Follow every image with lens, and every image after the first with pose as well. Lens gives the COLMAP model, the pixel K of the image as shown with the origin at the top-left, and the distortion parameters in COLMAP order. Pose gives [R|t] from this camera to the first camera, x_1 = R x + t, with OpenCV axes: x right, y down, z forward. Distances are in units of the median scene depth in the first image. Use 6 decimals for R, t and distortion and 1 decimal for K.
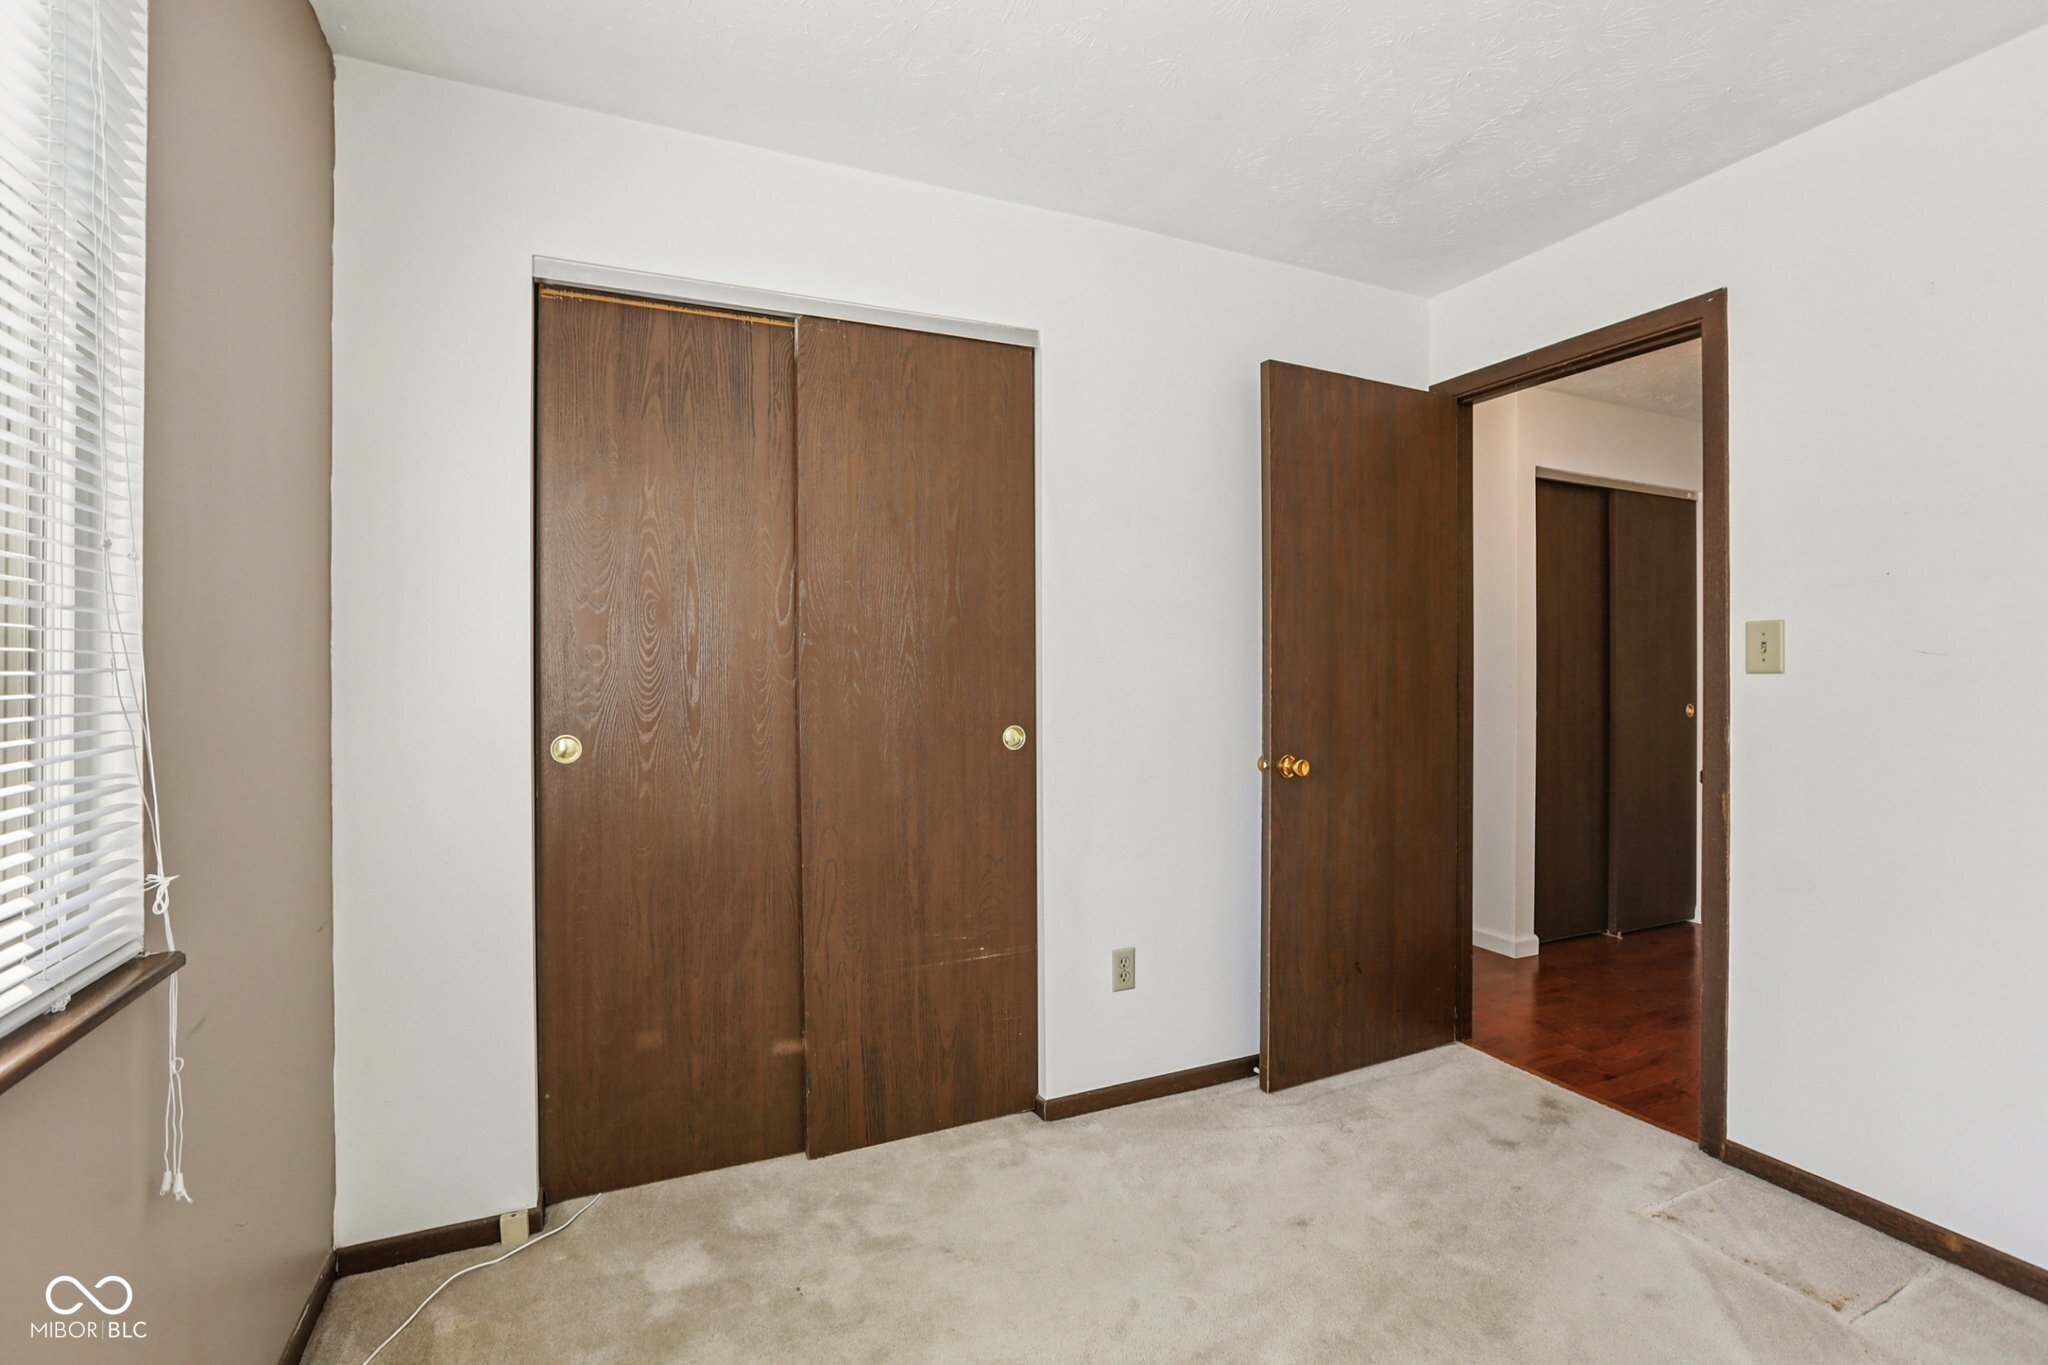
lens RADIAL K [[939.4, 0, 1022.0], [0, 939.4, 678.0], [0, 0, 1]] dist [-0.012796, 0.001210]
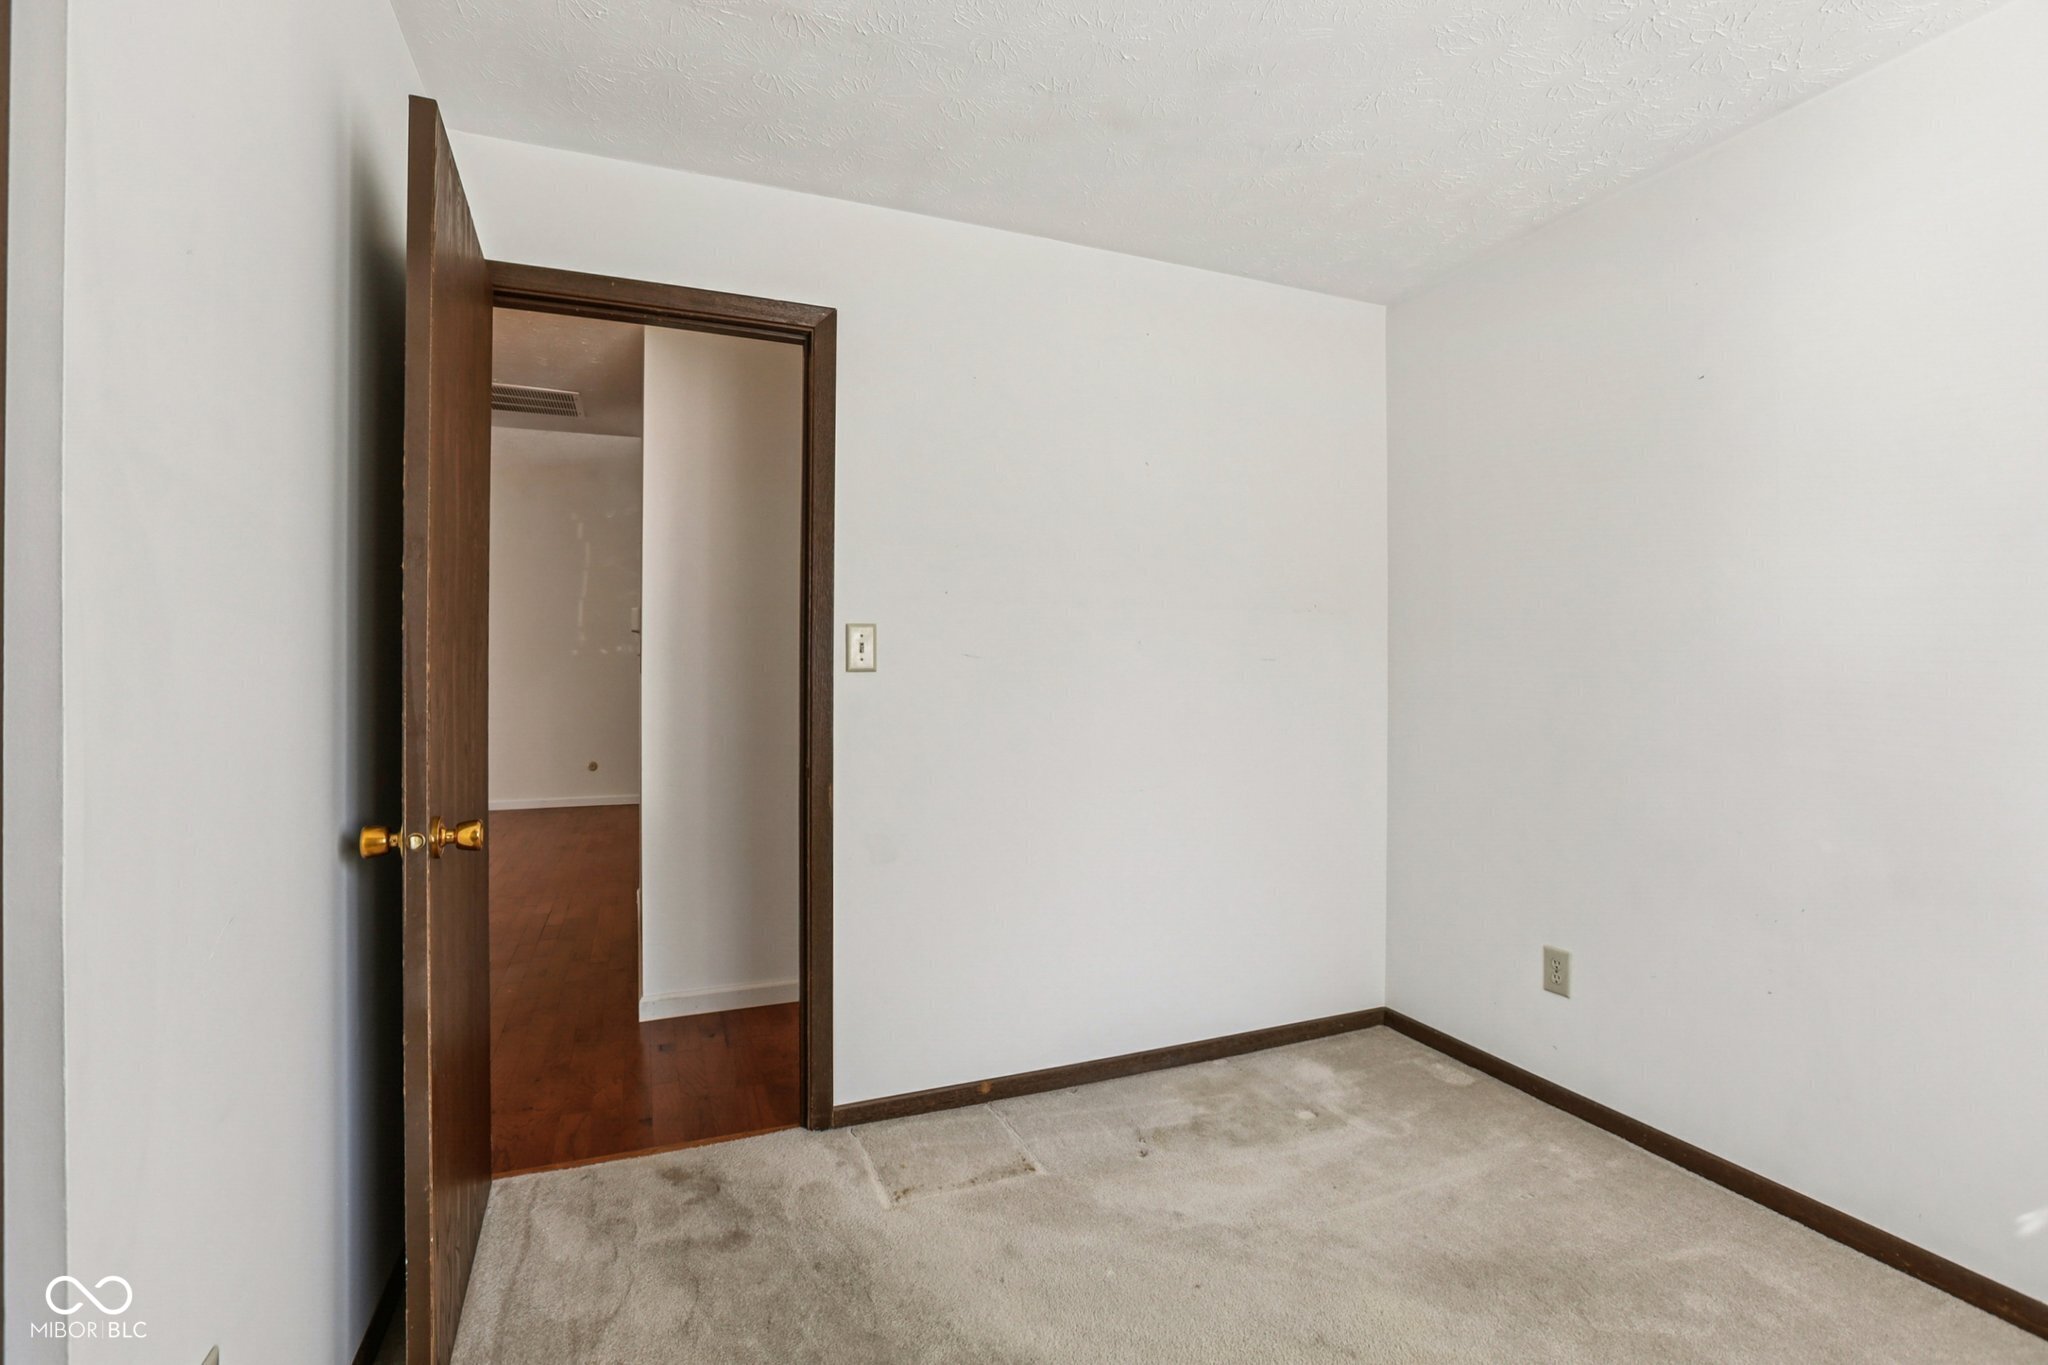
lens RADIAL K [[939.4, 0, 1021.5], [0, 939.4, 673.3], [0, 0, 1]] dist [-0.012796, 0.001210]
pose [[0.042962, 0.005681, 0.999061, -0.302776], [0.011238, 0.999918, -0.006169, 0.007924], [-0.999014, 0.011492, 0.042895, 0.716370]]
